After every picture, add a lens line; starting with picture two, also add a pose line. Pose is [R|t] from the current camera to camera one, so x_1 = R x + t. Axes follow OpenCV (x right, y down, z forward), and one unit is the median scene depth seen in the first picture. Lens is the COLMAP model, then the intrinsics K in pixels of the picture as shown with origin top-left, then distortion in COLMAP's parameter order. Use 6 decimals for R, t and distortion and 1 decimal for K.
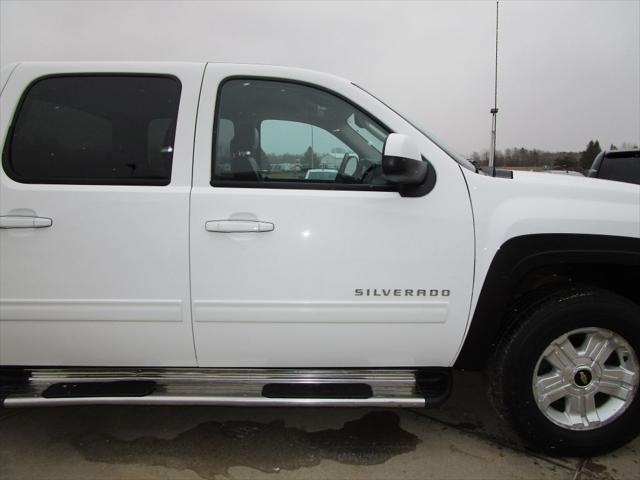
lens RADIAL K [[451.8, 0, 315.3], [0, 451.8, 246.2], [0, 0, 1]] dist [-0.033333, 0.008815]
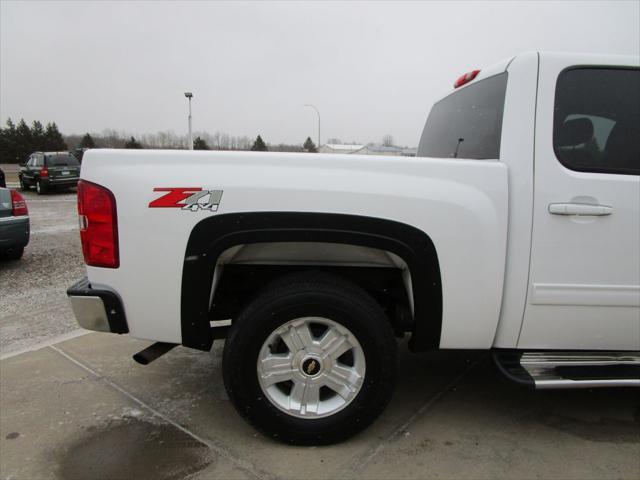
lens RADIAL K [[446.8, 0, 318.7], [0, 446.8, 246.4], [0, 0, 1]] dist [-0.030455, 0.003380]
pose [[0.999674, 0.024978, 0.005384, -1.179330], [-0.025089, 0.999447, 0.021806, 0.022747], [-0.004836, -0.021934, 0.999748, -0.014131]]
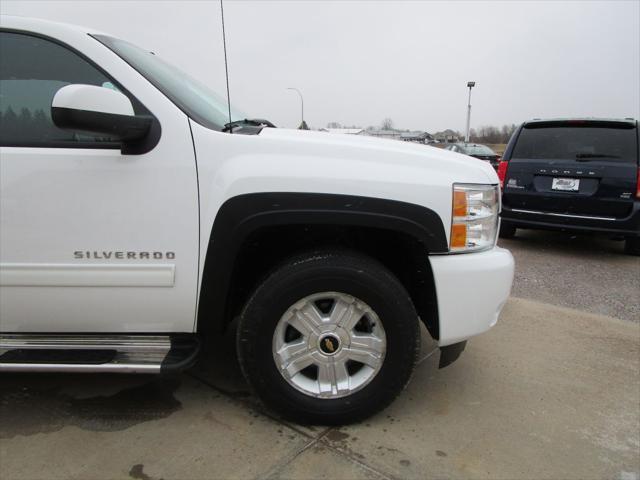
lens RADIAL K [[441.8, 0, 320.0], [0, 441.8, 240.0], [0, 0, 1]] dist [-0.039822, 0.000867]
pose [[0.999763, 0.000840, 0.021777, 0.557241], [-0.001891, 0.998830, 0.048319, 0.024799], [-0.021711, -0.048349, 0.998595, 0.066025]]
